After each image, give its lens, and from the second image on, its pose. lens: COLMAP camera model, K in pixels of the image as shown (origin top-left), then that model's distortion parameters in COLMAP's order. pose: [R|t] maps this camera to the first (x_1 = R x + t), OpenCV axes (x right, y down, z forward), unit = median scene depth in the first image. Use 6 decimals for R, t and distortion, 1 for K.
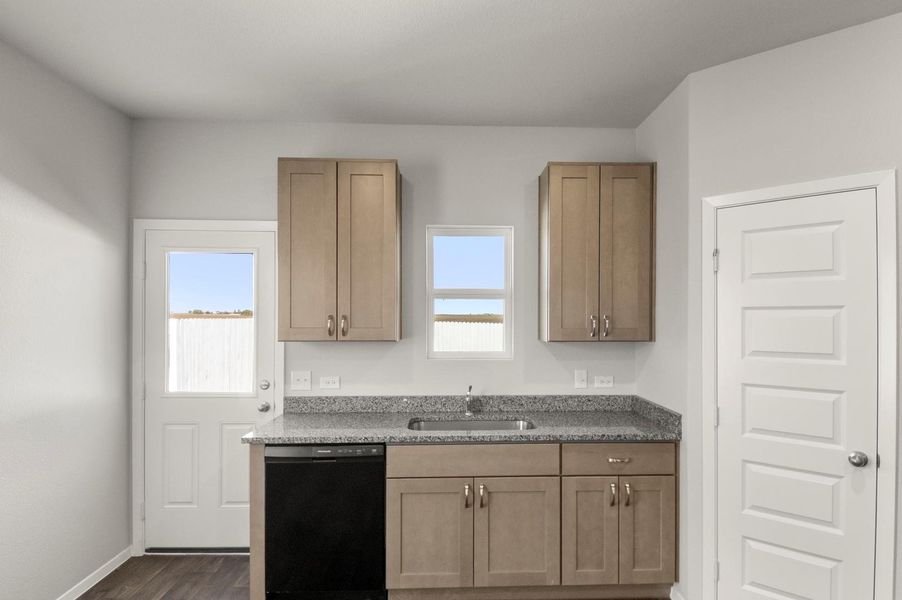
lens RADIAL K [[483.5, 0, 465.9], [0, 483.5, 317.8], [0, 0, 1]] dist [0.029878, -0.042301]
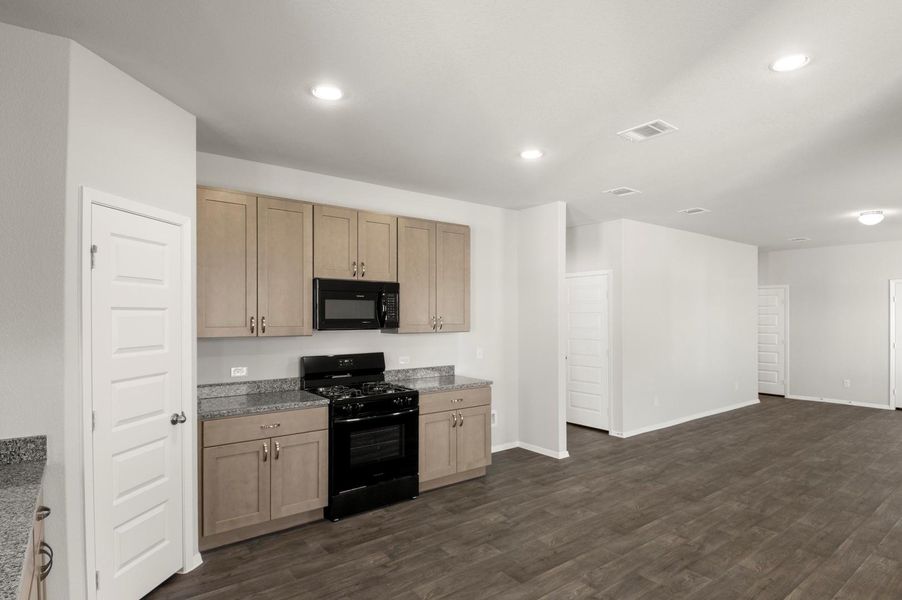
lens RADIAL K [[483.5, 0, 465.9], [0, 483.5, 317.8], [0, 0, 1]] dist [0.029878, -0.042301]
pose [[-0.588057, -0.004211, 0.808808, -0.584704], [-0.001499, 0.999990, 0.004117, -0.003951], [-0.808818, 0.001209, -0.588058, 0.830348]]
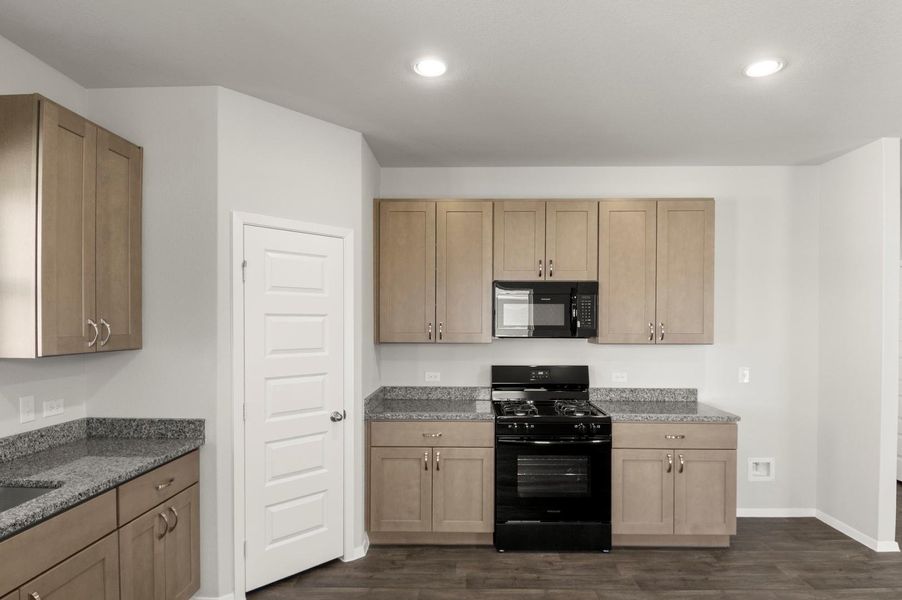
lens RADIAL K [[484.3, 0, 462.1], [0, 484.3, 329.4], [0, 0, 1]] dist [0.031519, -0.044277]
pose [[0.054269, -0.014063, 0.998427, -0.488614], [-0.003283, 0.999893, 0.014262, -0.001706], [-0.998521, -0.004052, 0.054217, 0.379738]]
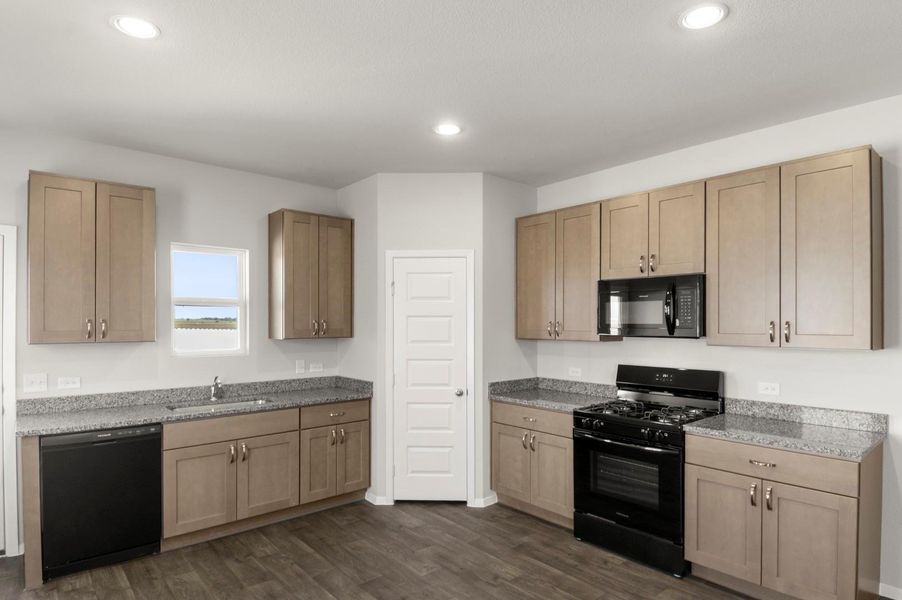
lens RADIAL K [[499.5, 0, 464.5], [0, 499.5, 323.4], [0, 0, 1]] dist [0.031197, -0.044121]
pose [[0.770989, -0.001895, 0.636845, -0.350256], [-0.000132, 0.999995, 0.003136, 0.000100], [-0.636848, -0.002502, 0.770985, -0.438627]]
